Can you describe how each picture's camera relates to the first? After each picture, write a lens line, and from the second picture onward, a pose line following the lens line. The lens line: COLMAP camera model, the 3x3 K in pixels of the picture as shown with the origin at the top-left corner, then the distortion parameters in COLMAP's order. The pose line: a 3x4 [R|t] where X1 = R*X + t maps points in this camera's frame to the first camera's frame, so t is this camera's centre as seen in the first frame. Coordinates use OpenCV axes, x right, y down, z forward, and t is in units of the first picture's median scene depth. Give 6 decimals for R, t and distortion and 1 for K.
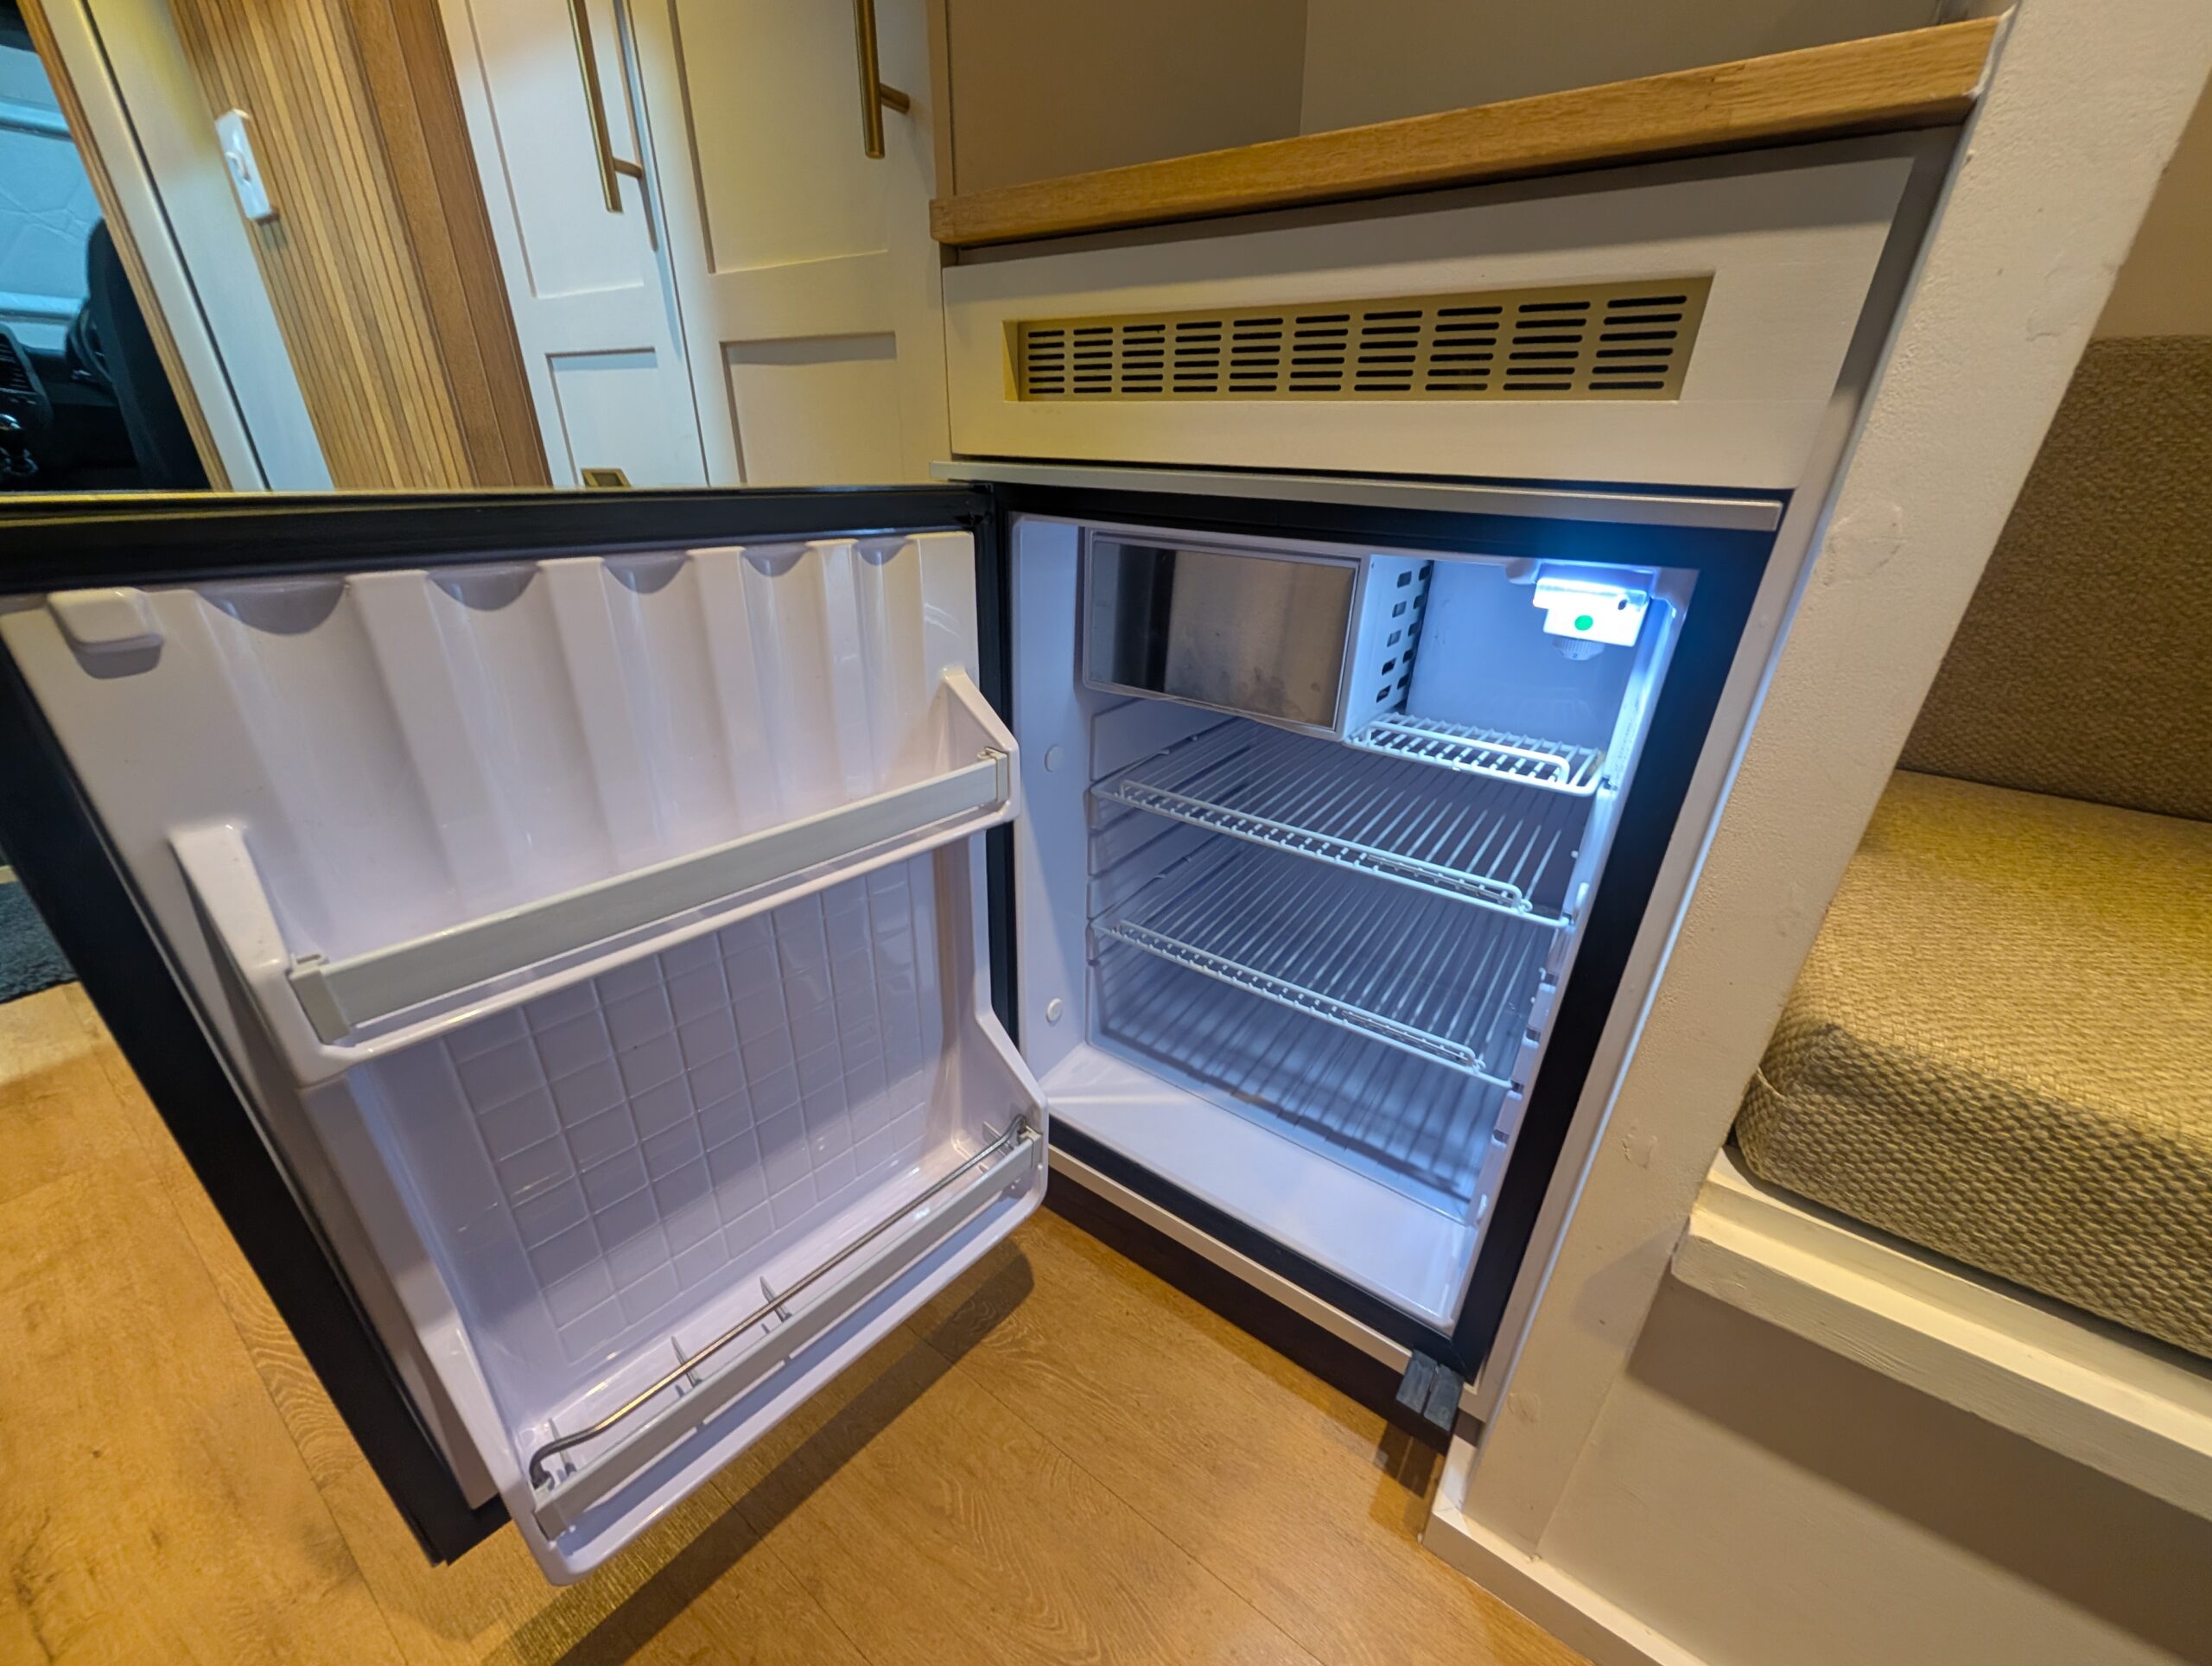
lens RADIAL K [[835.6, 0, 1105.7], [0, 835.6, 831.6], [0, 0, 1]] dist [-0.001677, 0.000433]
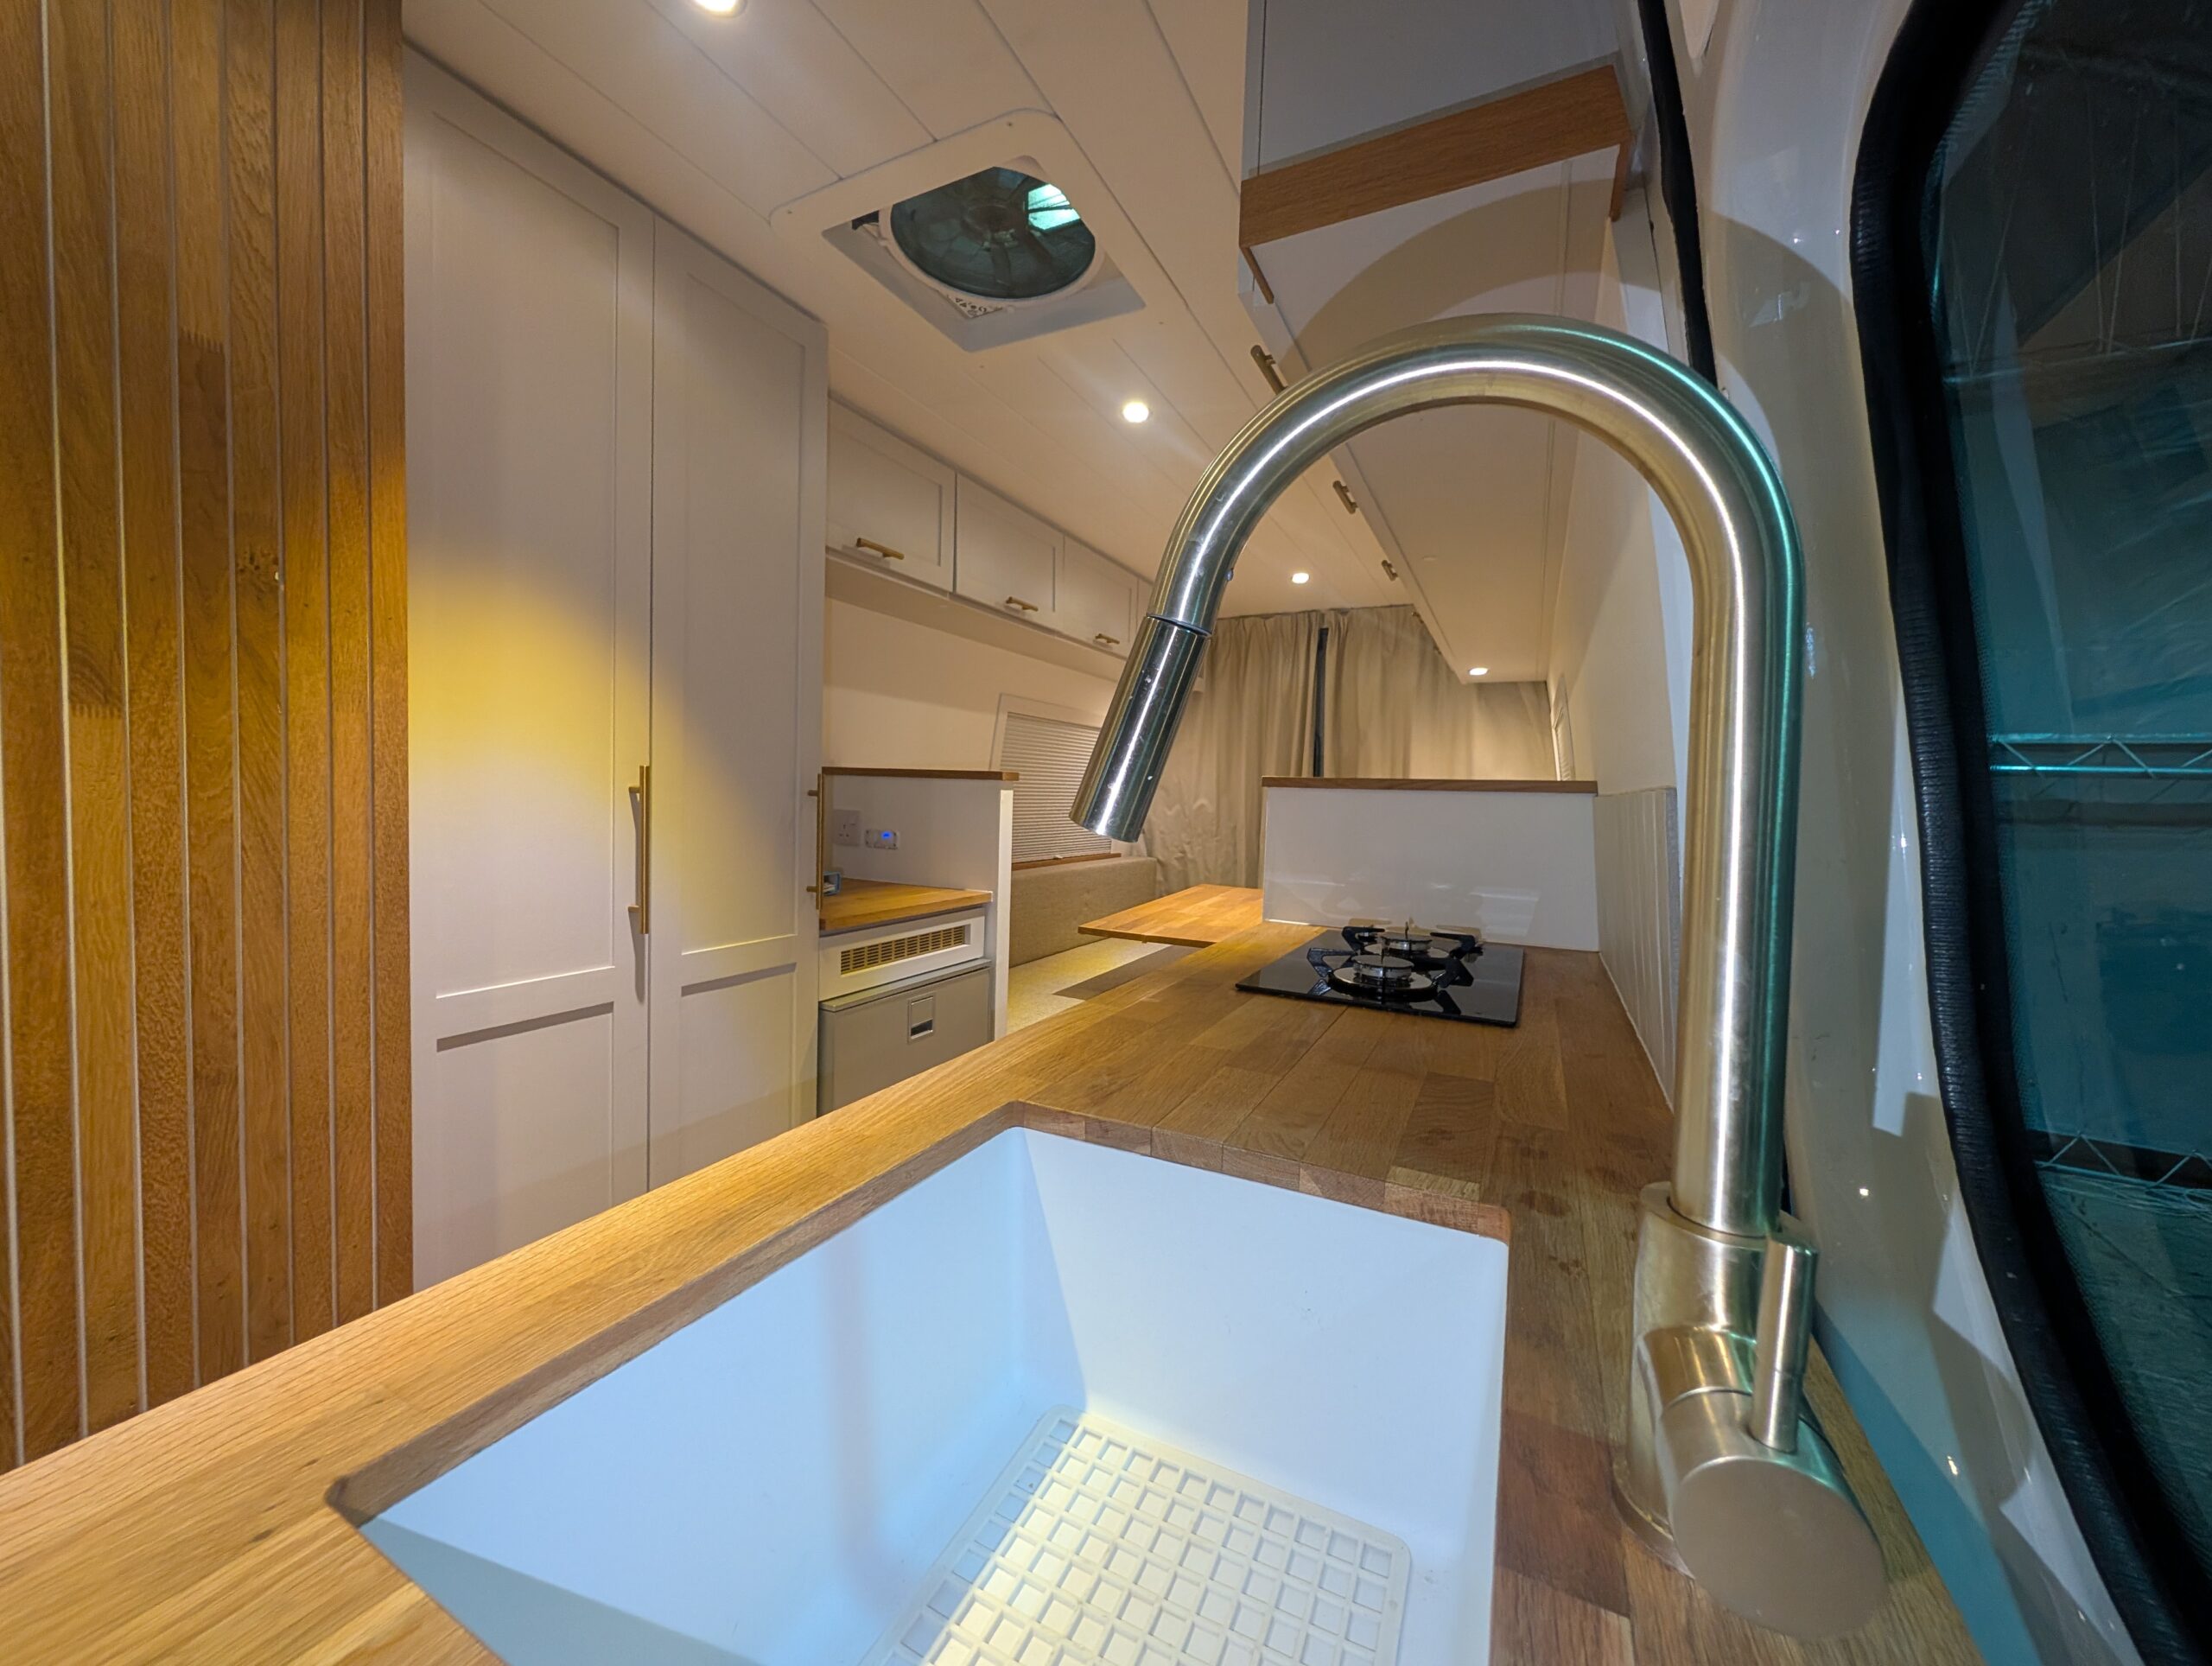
lens RADIAL K [[835.6, 0, 1106.0], [0, 835.6, 833.6], [0, 0, 1]] dist [-0.001677, 0.000433]
pose [[-0.137813, -0.074172, 0.987677, -2.851943], [0.398006, 0.908991, 0.123798, -0.925390], [-0.906972, 0.410163, -0.095750, 0.295512]]
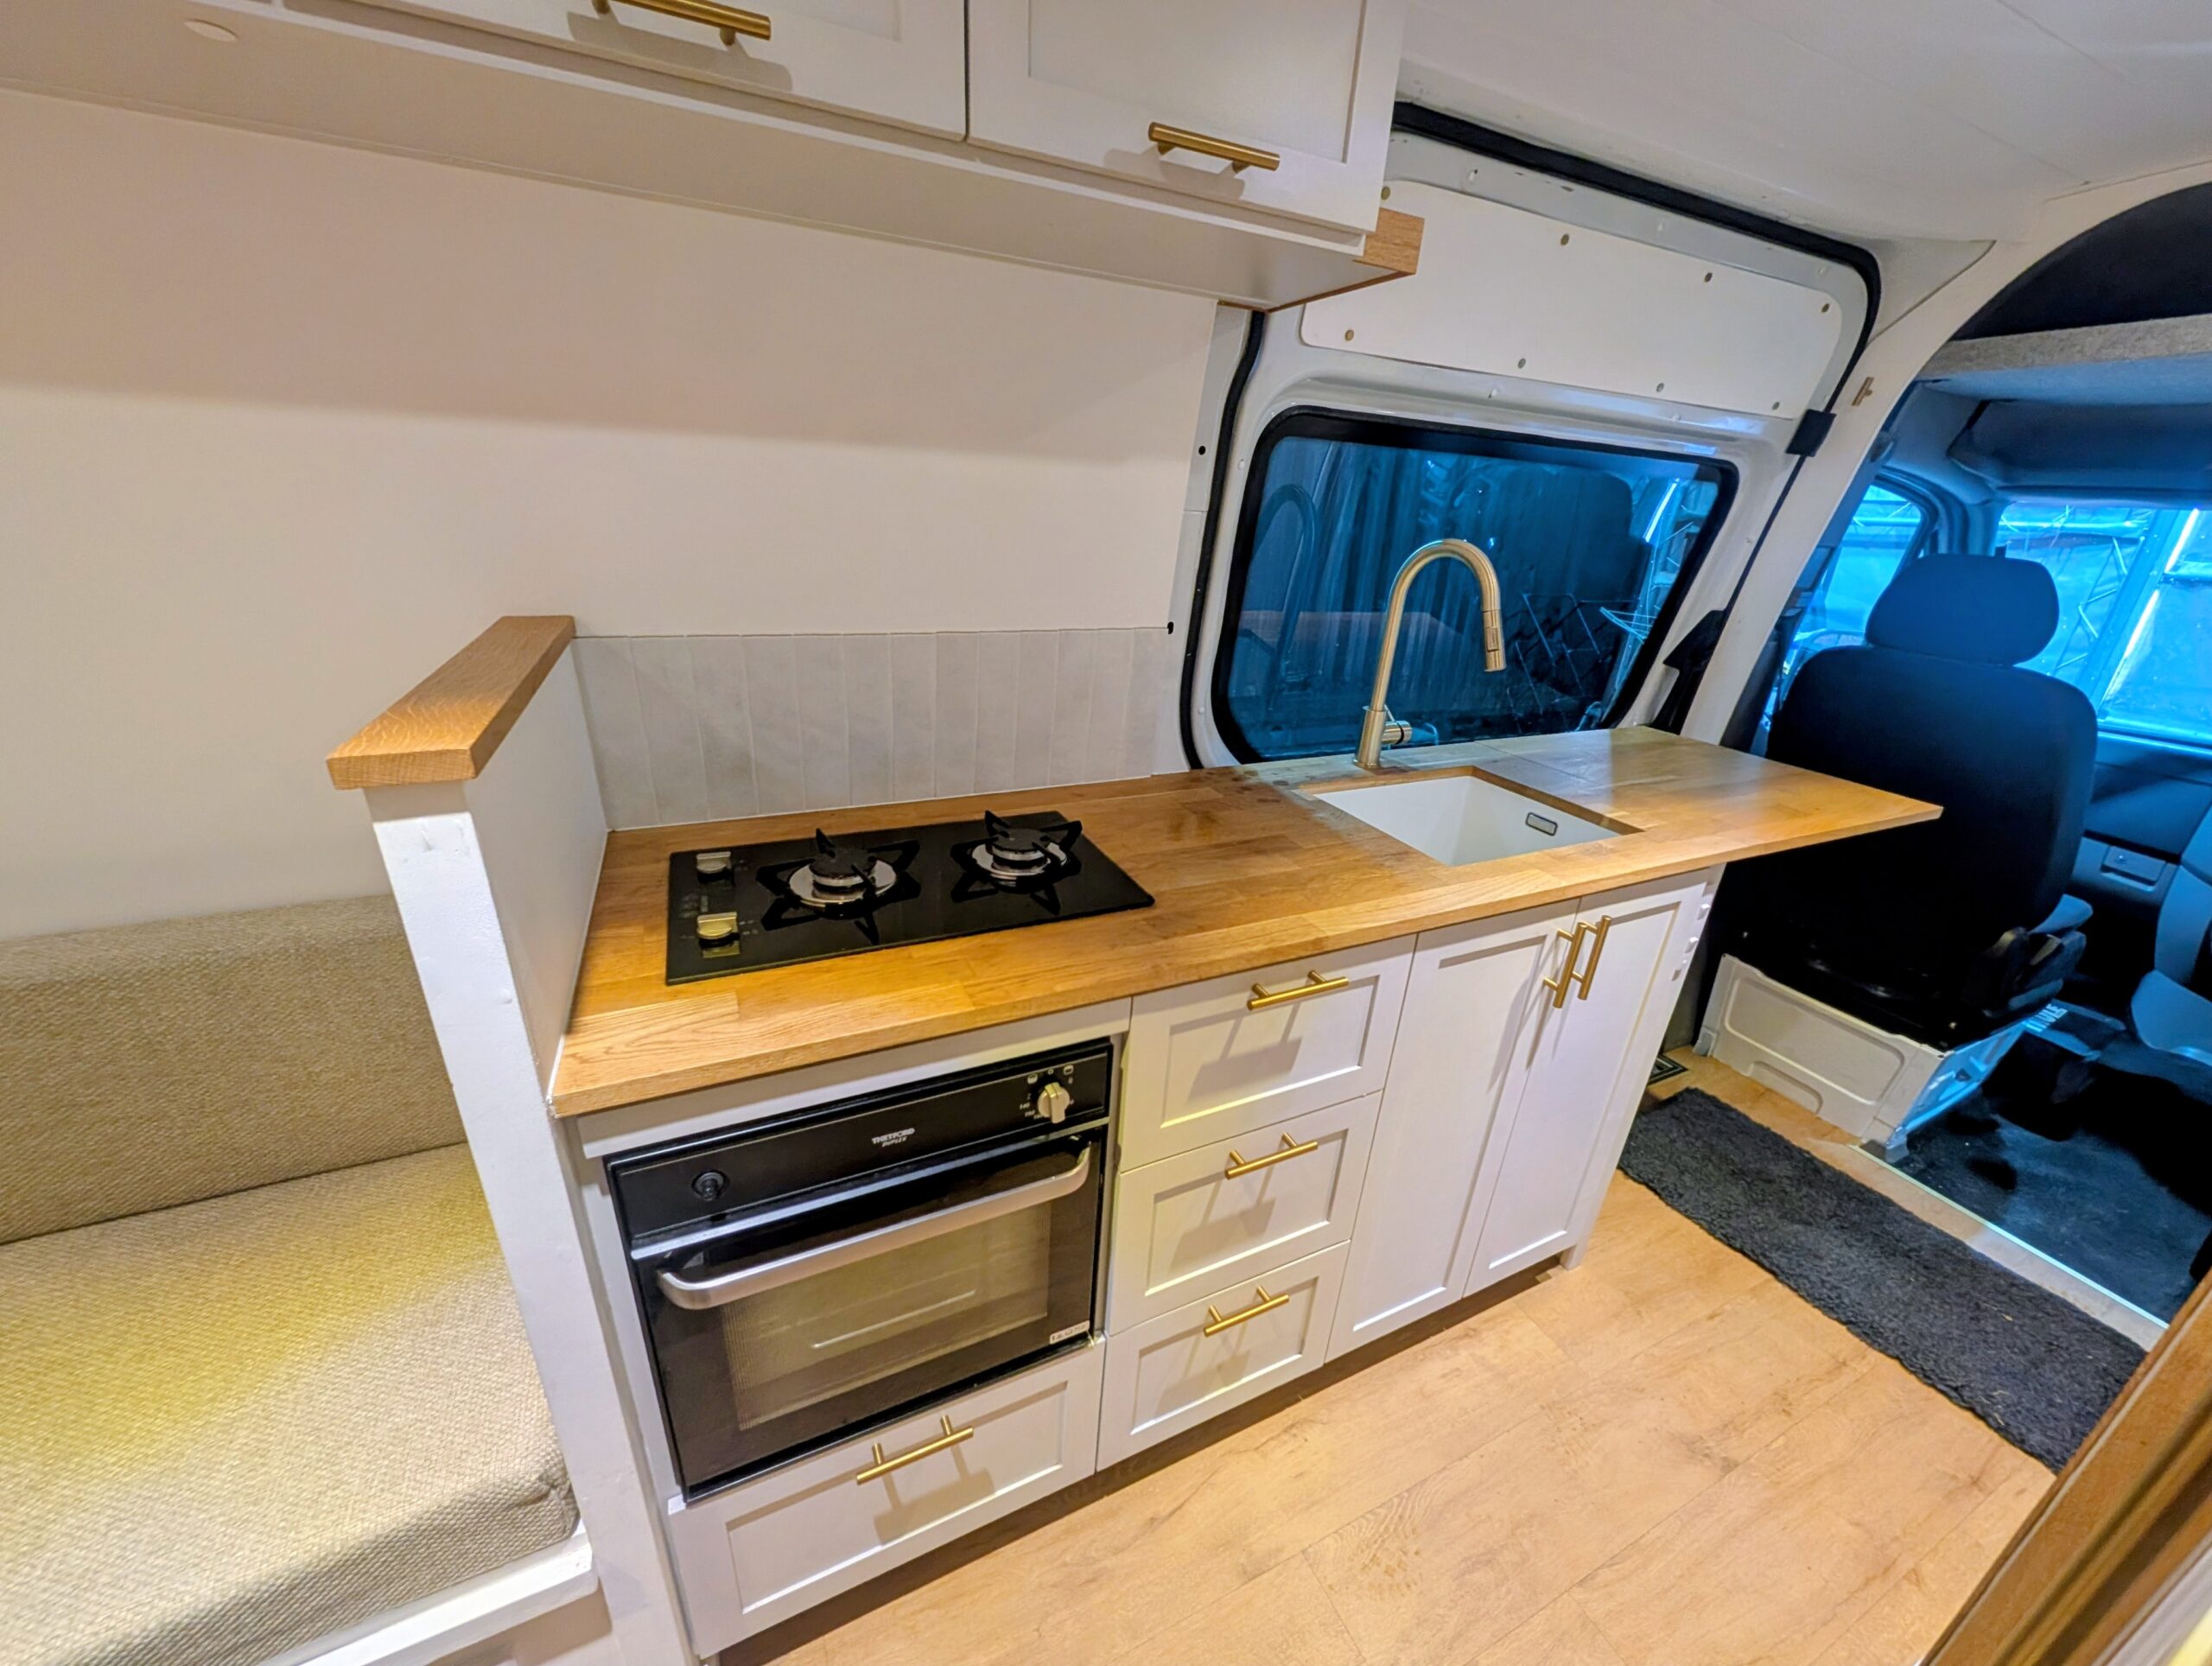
lens RADIAL K [[835.6, 0, 1104.8], [0, 835.6, 835.1], [0, 0, 1]] dist [-0.001677, 0.000433]
pose [[-0.504335, 0.278233, -0.817455, 0.322538], [-0.424673, 0.744352, 0.515357, -1.242816], [0.751863, 0.607064, -0.257245, 0.300167]]
